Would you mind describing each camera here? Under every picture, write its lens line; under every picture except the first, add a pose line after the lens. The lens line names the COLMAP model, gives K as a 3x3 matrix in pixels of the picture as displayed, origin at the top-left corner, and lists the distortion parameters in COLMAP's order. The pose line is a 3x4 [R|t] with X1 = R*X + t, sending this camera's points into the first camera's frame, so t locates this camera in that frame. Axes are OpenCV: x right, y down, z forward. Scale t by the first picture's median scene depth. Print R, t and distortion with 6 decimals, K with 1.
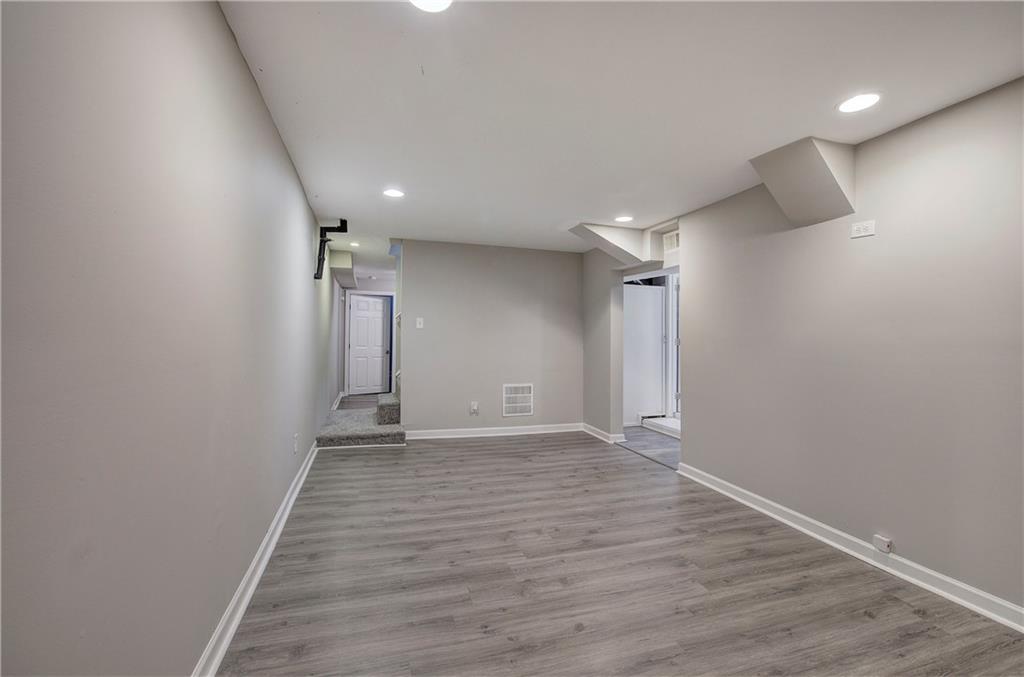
lens RADIAL K [[431.0, 0, 510.5], [0, 431.0, 331.6], [0, 0, 1]] dist [-0.002420, 0.000078]
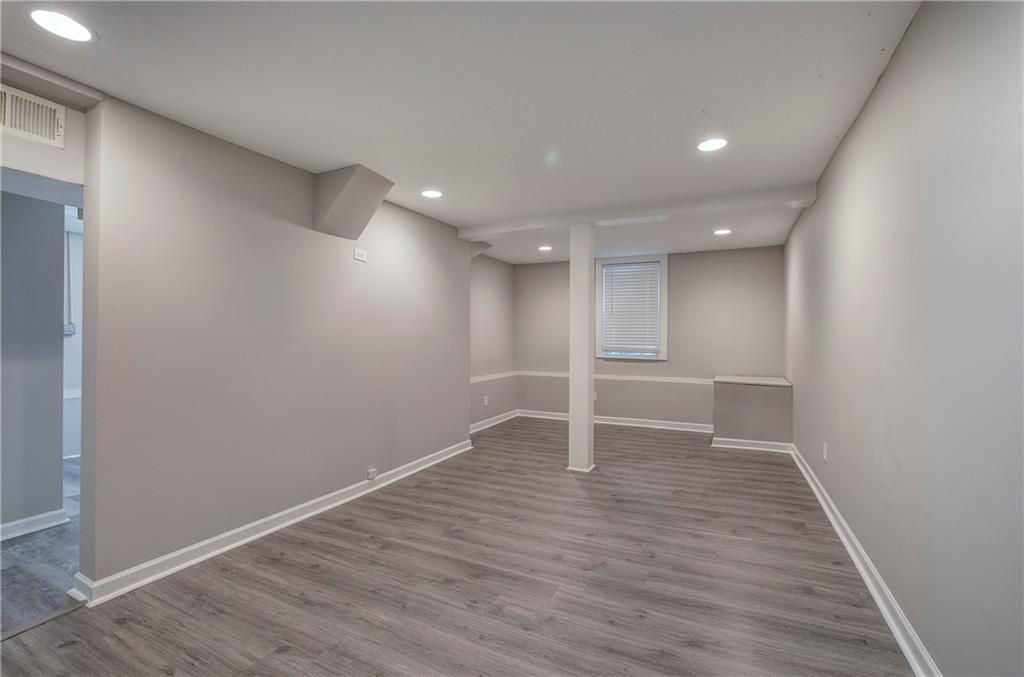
lens RADIAL K [[431.0, 0, 515.9], [0, 431.0, 340.1], [0, 0, 1]] dist [-0.002420, 0.000078]
pose [[-0.718909, -0.014453, 0.694954, -0.497643], [-0.014894, 0.999875, 0.005387, 0.016520], [-0.694945, -0.006478, -0.719034, 1.671707]]
